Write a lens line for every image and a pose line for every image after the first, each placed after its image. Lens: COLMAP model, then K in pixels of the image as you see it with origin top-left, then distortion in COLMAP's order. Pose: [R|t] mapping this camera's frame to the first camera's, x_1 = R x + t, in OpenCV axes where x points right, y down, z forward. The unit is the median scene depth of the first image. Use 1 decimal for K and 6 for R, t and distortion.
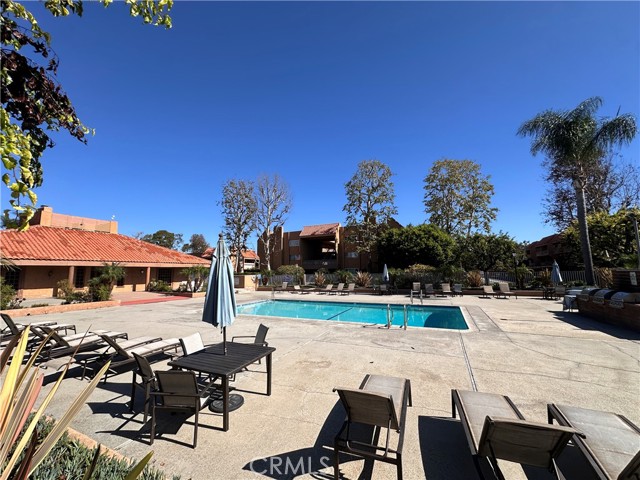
lens RADIAL K [[254.7, 0, 320.0], [0, 254.7, 240.0], [0, 0, 1]] dist [-0.001425, -0.000238]
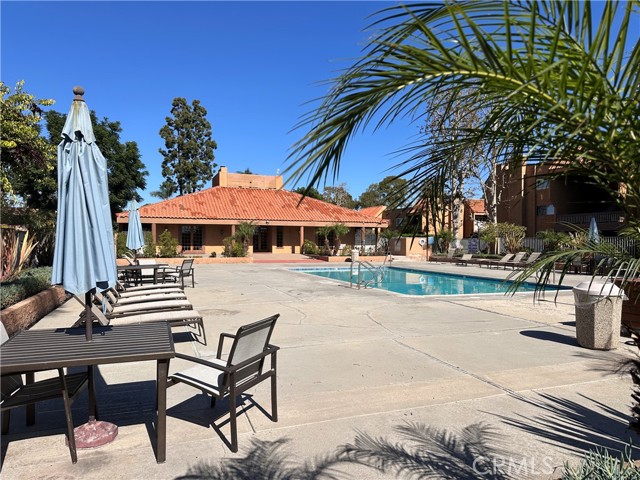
lens RADIAL K [[445.2, 0, 320.0], [0, 445.2, 240.0], [0, 0, 1]] dist [0.001582, 0.000049]
pose [[0.721347, 0.017614, -0.692350, 0.416597], [0.069907, 0.992719, 0.098090, 0.009227], [0.689037, -0.119156, 0.714864, -0.041660]]
